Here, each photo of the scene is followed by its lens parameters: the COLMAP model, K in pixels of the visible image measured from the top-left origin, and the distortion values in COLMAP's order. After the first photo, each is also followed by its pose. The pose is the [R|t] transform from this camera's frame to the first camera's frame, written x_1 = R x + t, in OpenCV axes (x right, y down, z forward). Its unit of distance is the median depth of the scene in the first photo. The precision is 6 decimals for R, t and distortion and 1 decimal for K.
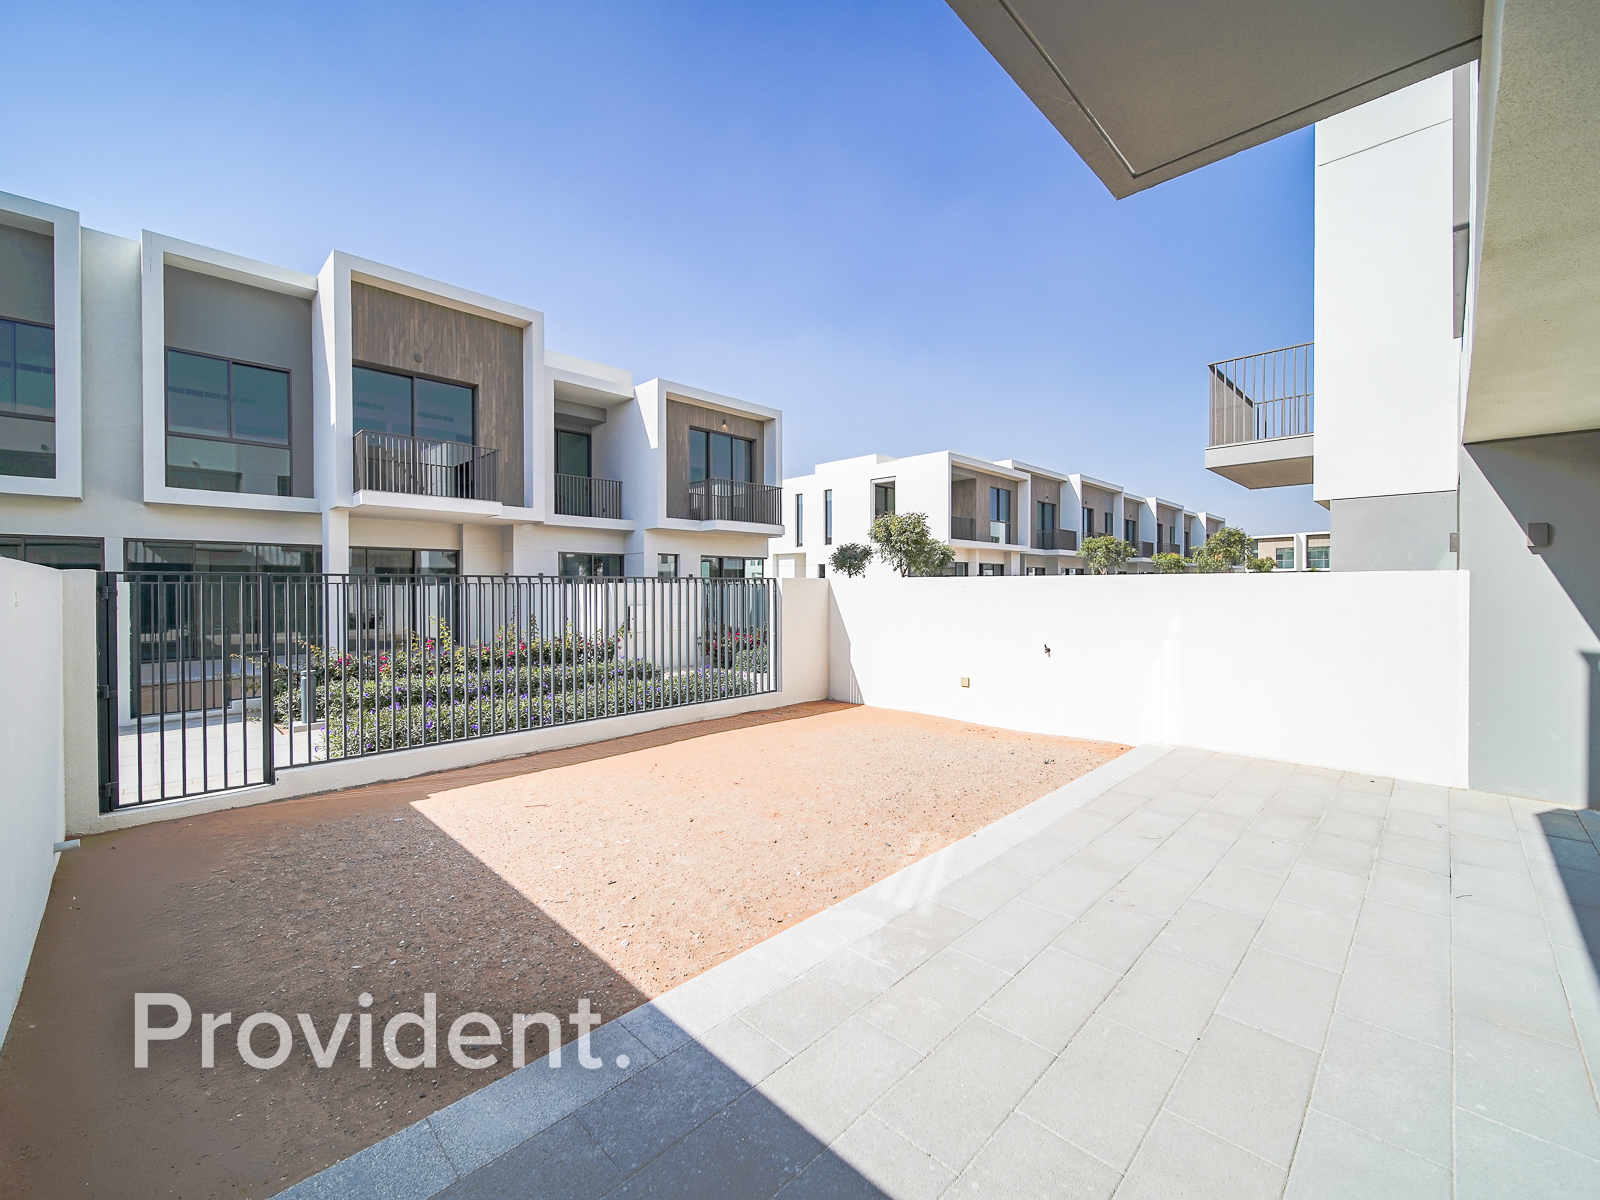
lens RADIAL K [[635.3, 0, 806.6], [0, 635.3, 591.8], [0, 0, 1]] dist [0.002250, 0.000175]
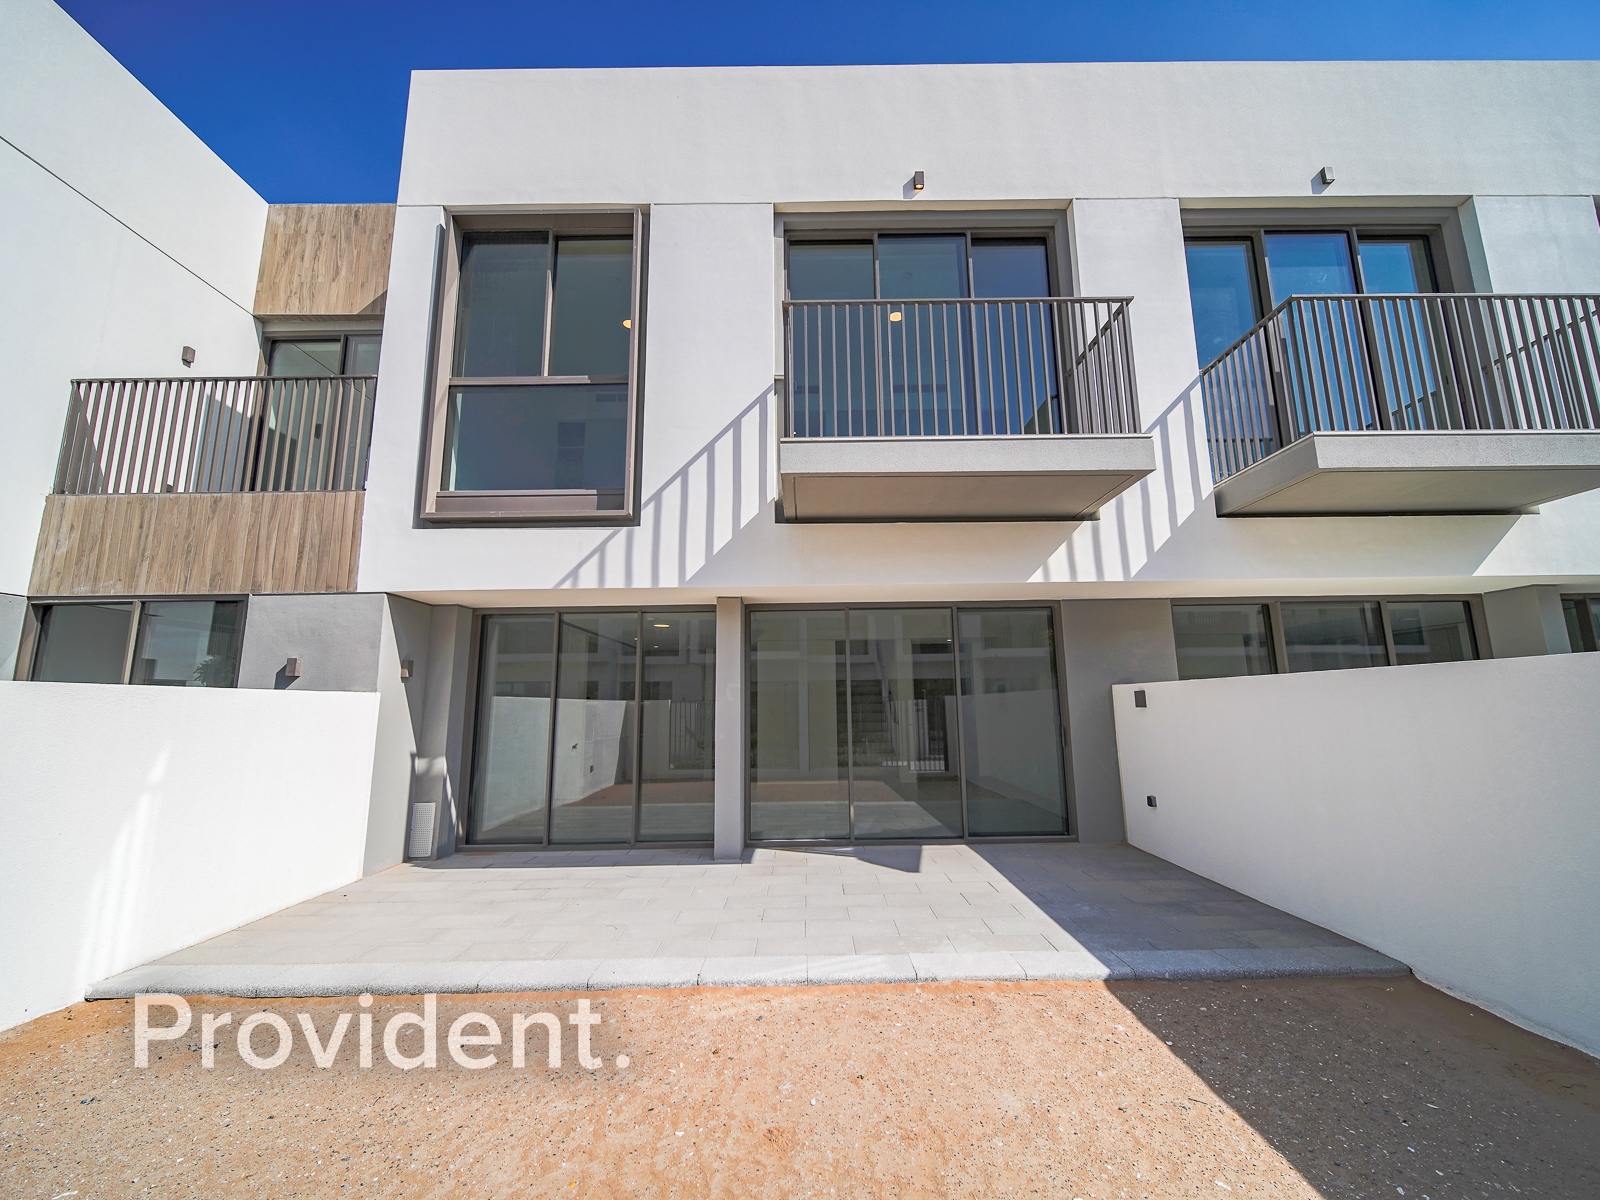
lens RADIAL K [[635.3, 0, 806.6], [0, 635.3, 591.8], [0, 0, 1]] dist [0.002250, 0.000175]
pose [[-0.688595, 0.137148, 0.712059, -0.101851], [0.022159, 0.985473, -0.168381, 0.000362], [-0.724808, -0.100167, -0.681631, 0.283266]]
